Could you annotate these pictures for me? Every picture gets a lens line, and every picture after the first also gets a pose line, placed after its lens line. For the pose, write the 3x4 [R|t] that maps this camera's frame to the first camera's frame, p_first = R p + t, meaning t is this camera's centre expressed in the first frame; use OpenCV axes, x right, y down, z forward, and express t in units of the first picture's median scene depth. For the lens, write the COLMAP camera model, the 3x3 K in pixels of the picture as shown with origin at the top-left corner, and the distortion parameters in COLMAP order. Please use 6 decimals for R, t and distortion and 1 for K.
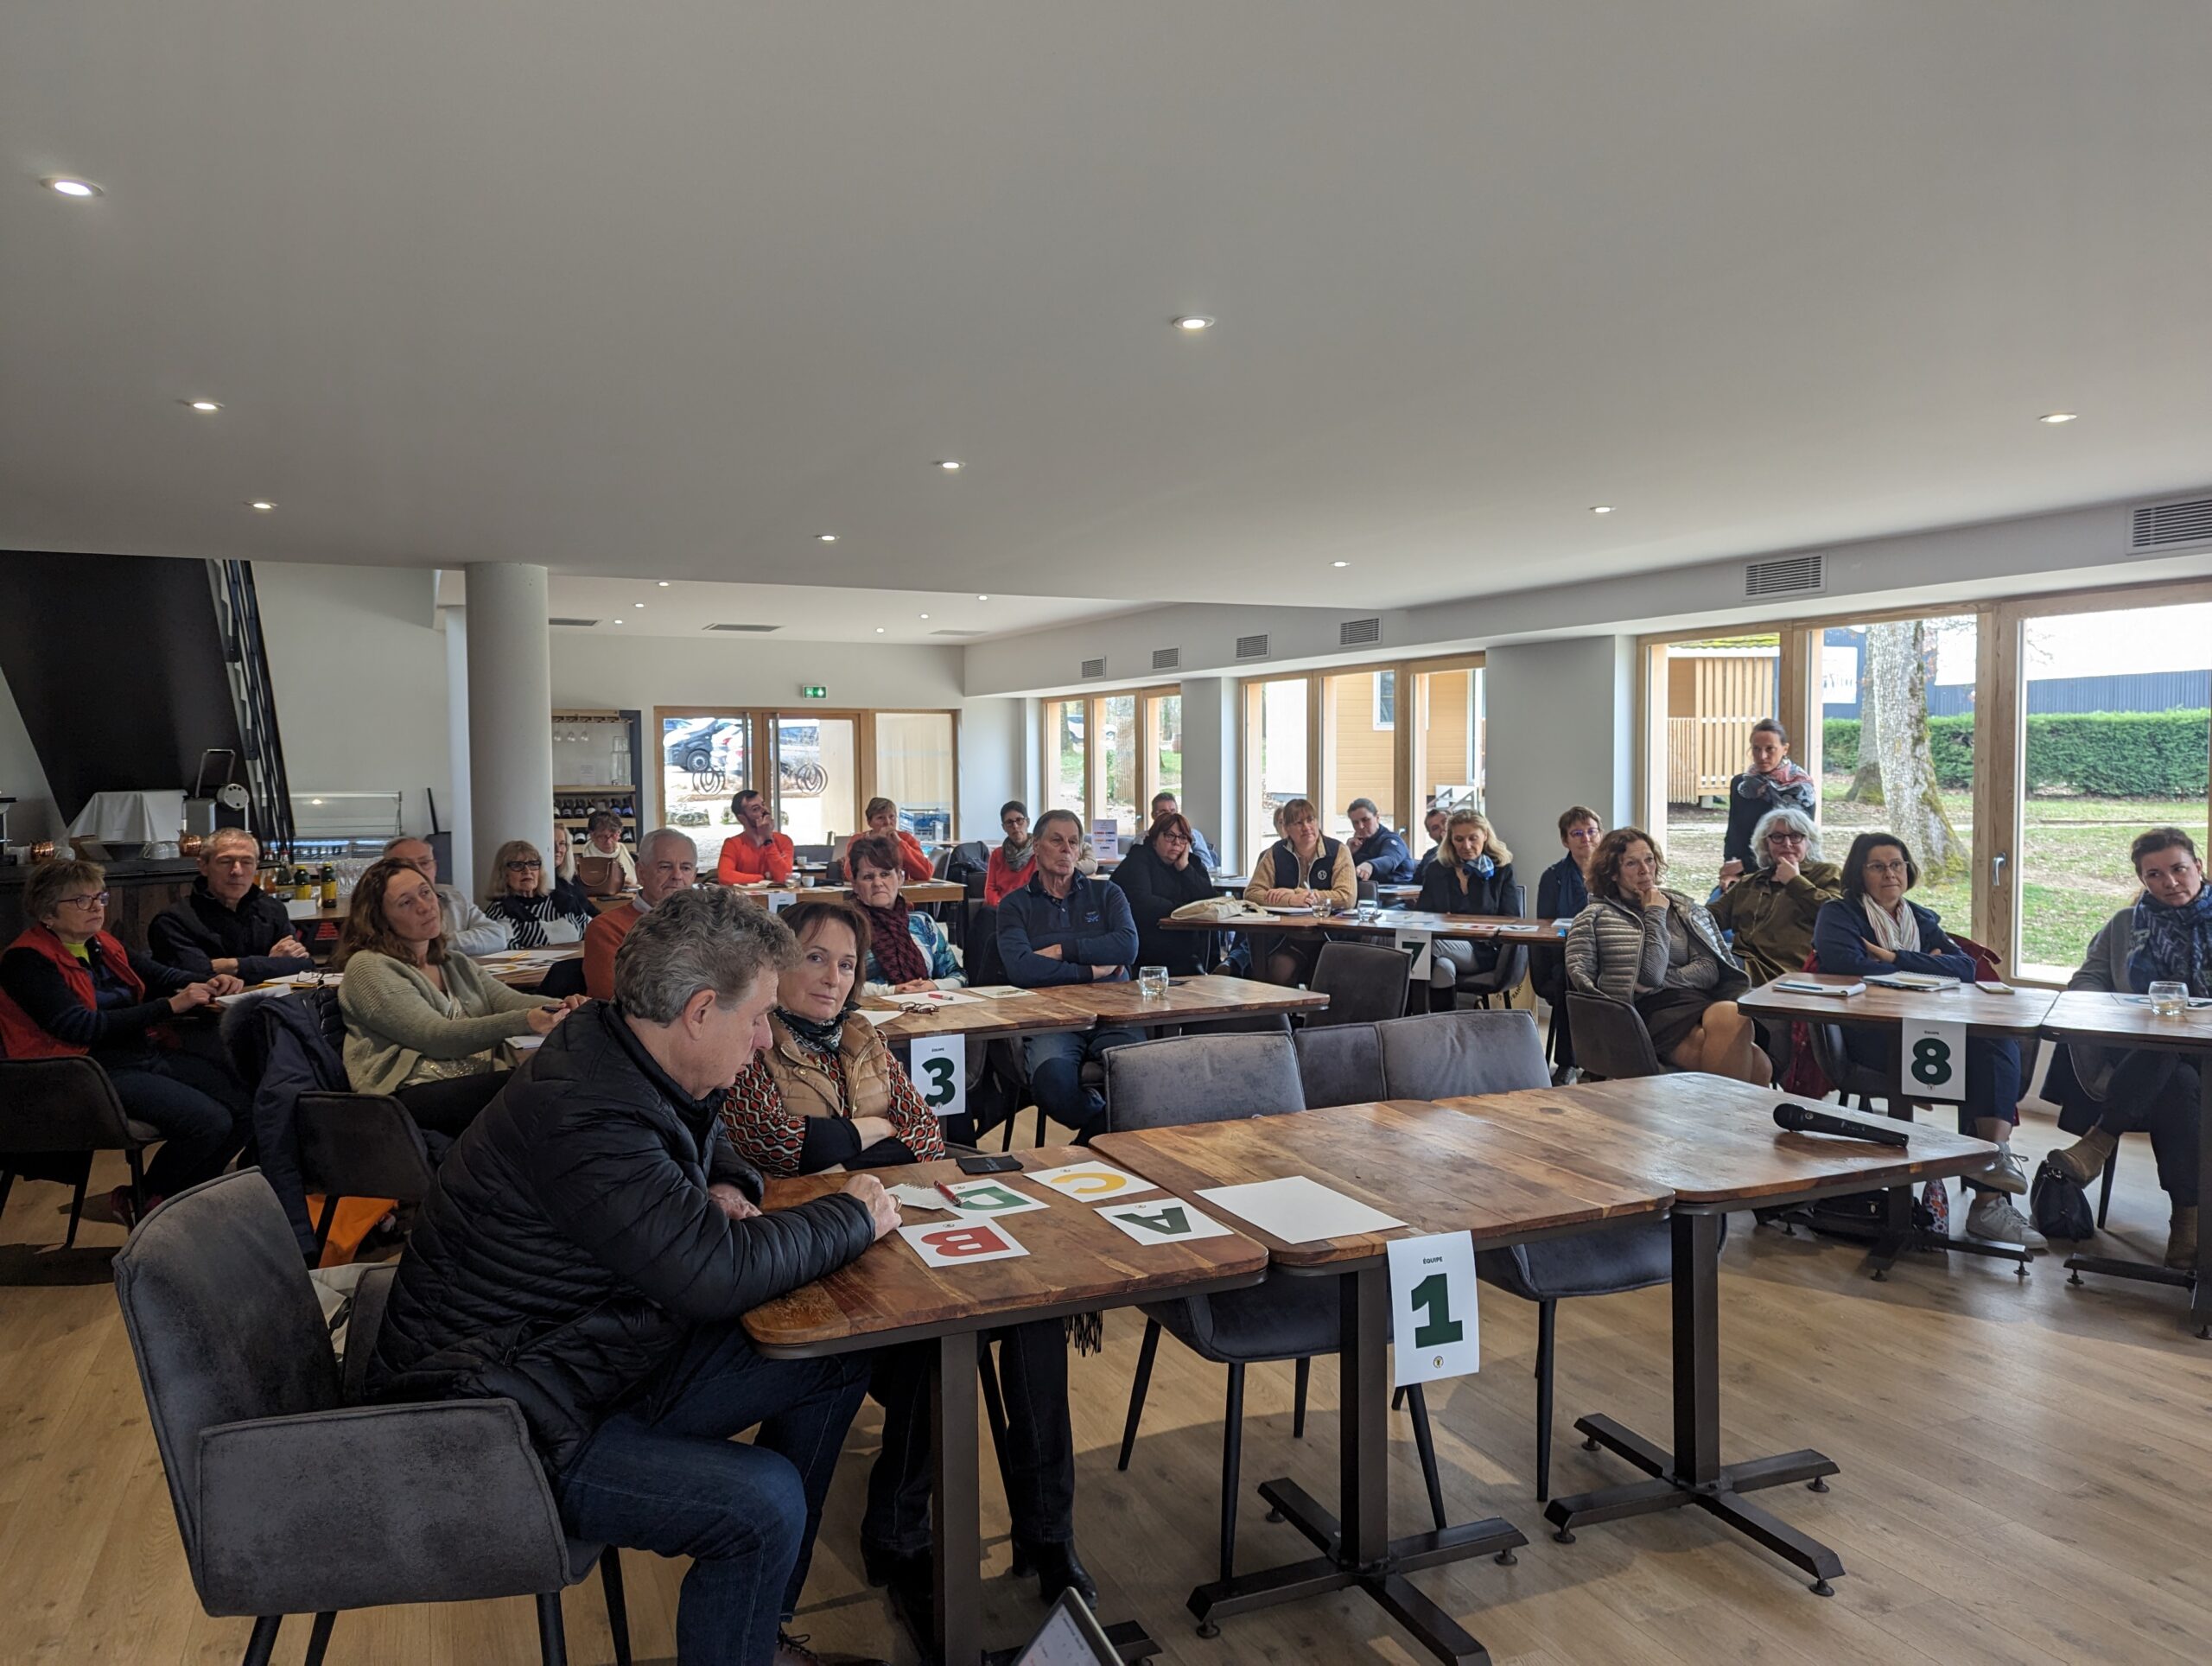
lens RADIAL K [[1552.1, 0, 1106.0], [0, 1552.1, 833.0], [0, 0, 1]] dist [0.059677, -0.058521]
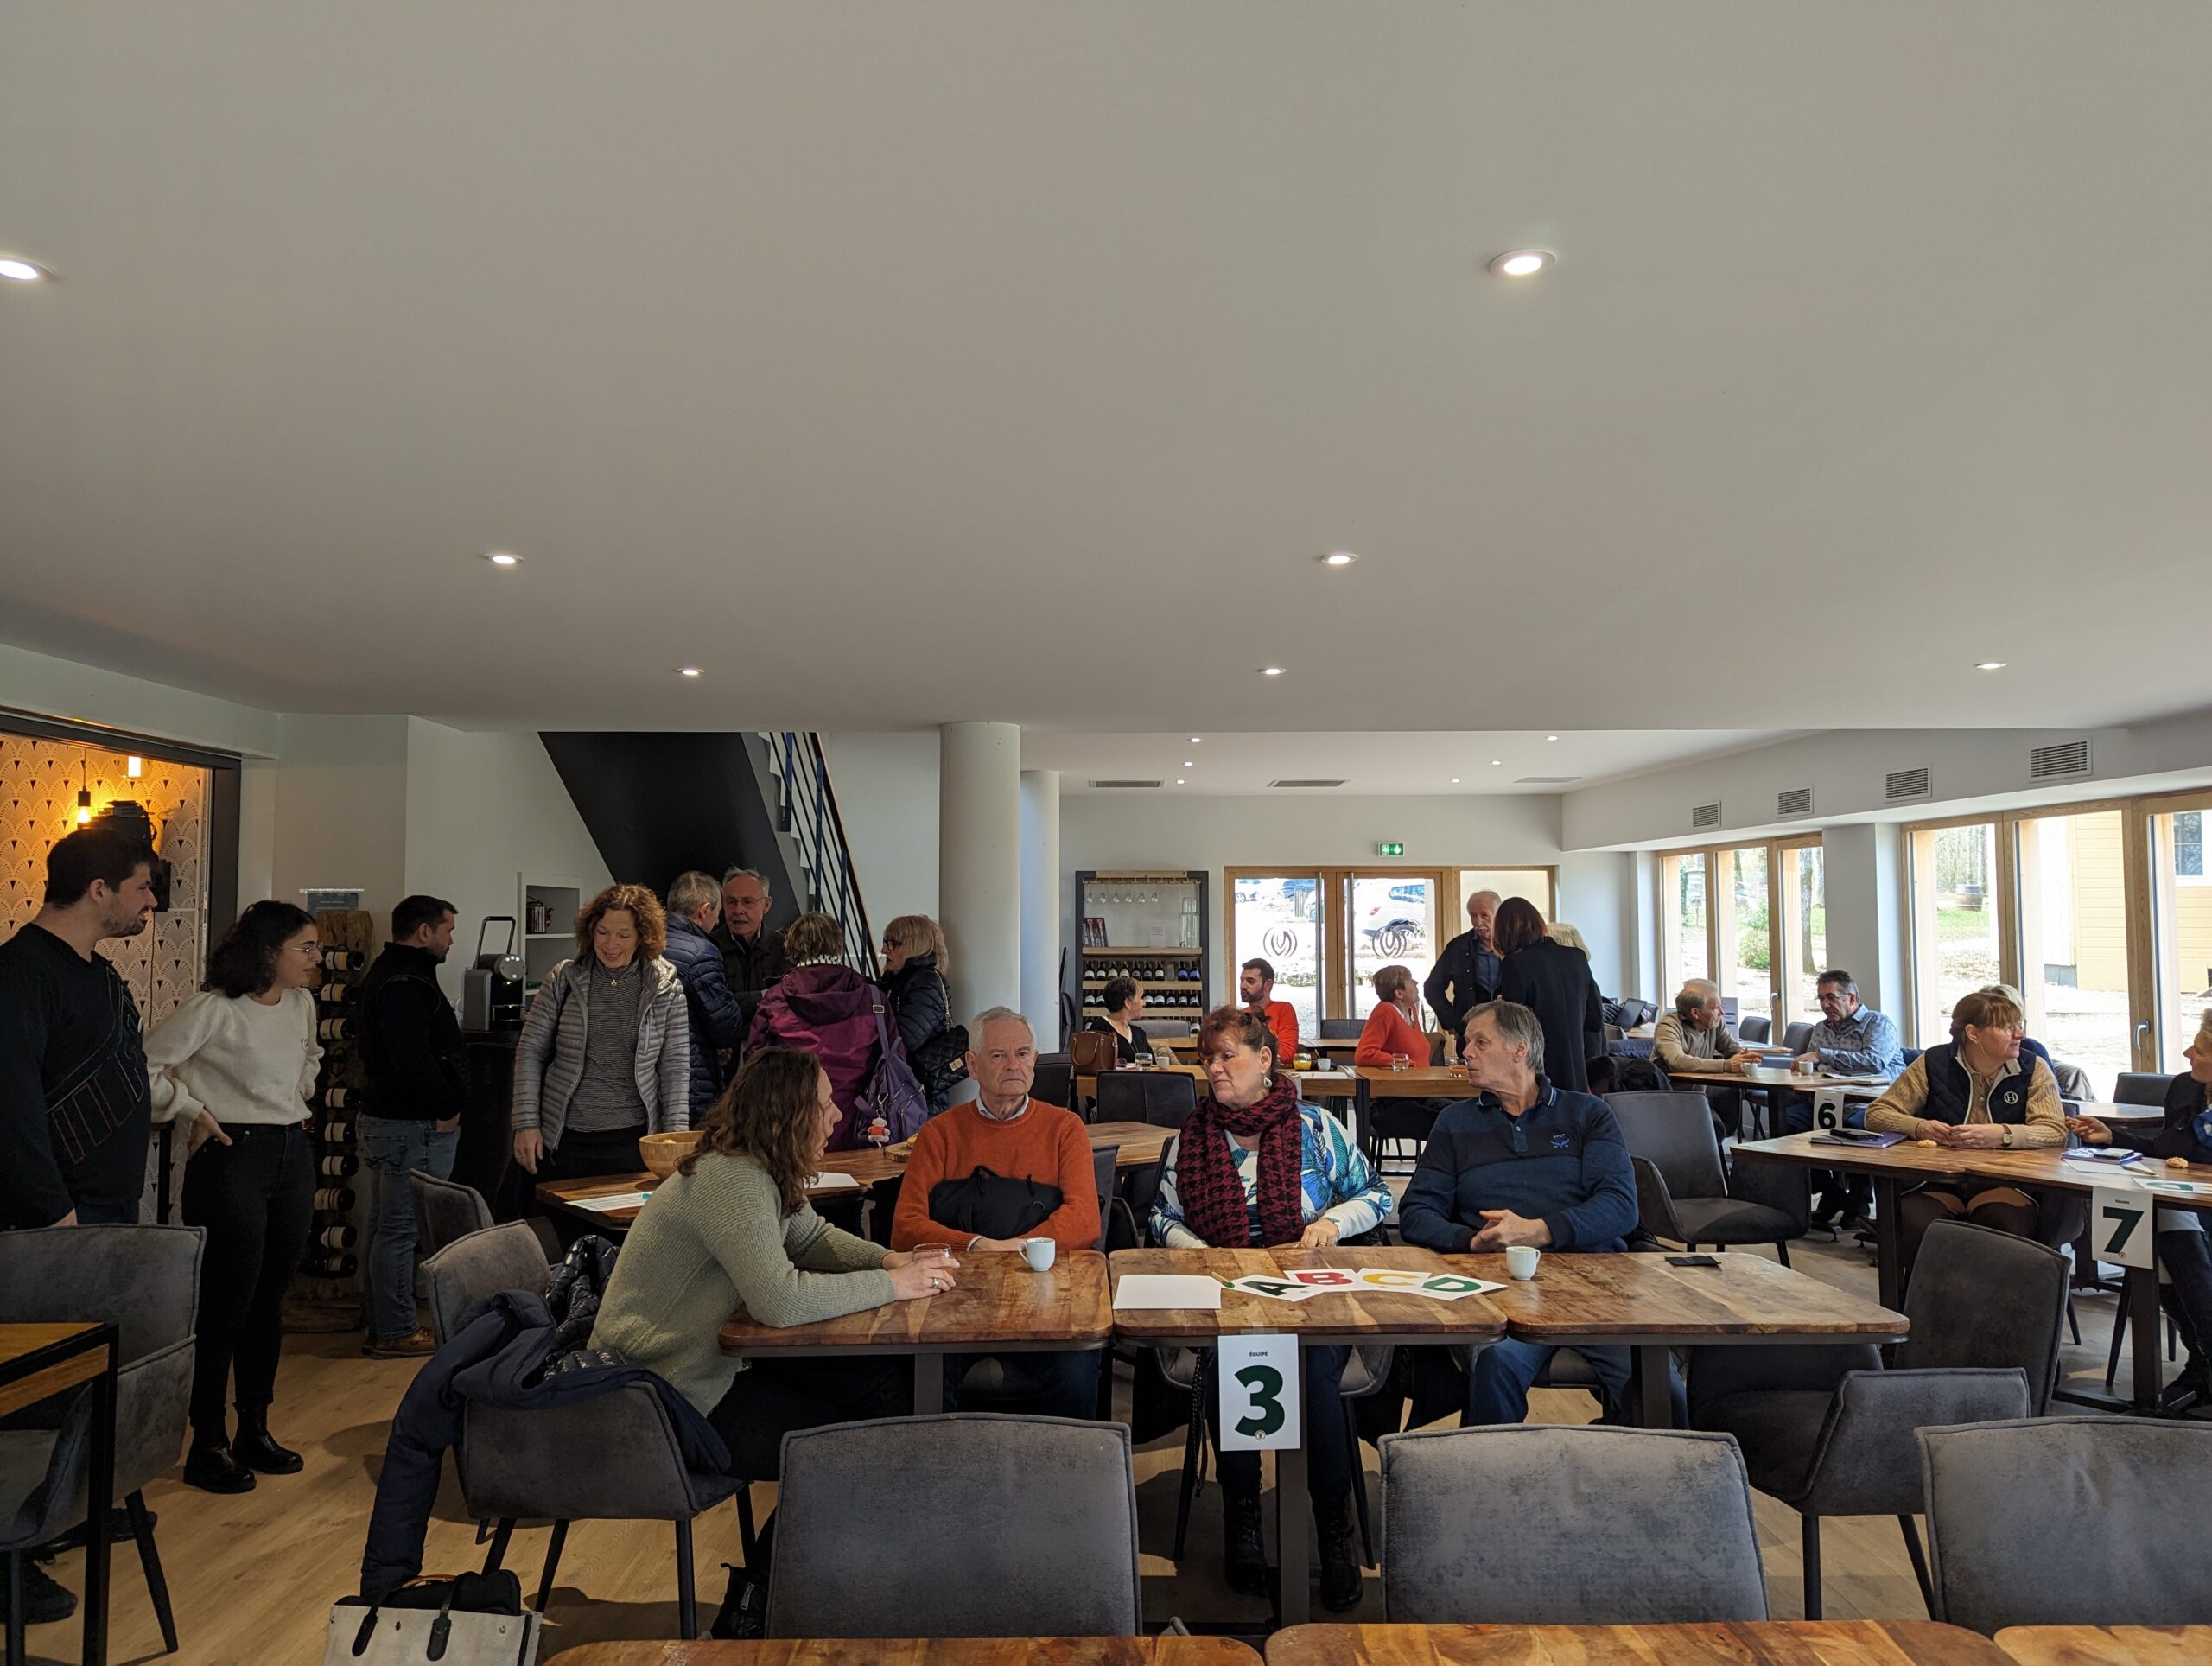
lens RADIAL K [[1552.1, 0, 1106.0], [0, 1552.1, 833.0], [0, 0, 1]] dist [0.059677, -0.058521]
pose [[0.913096, -0.018848, -0.407309, 0.049164], [-0.021742, 0.995259, -0.094794, -0.011308], [0.407165, 0.095411, 0.908358, 0.119294]]
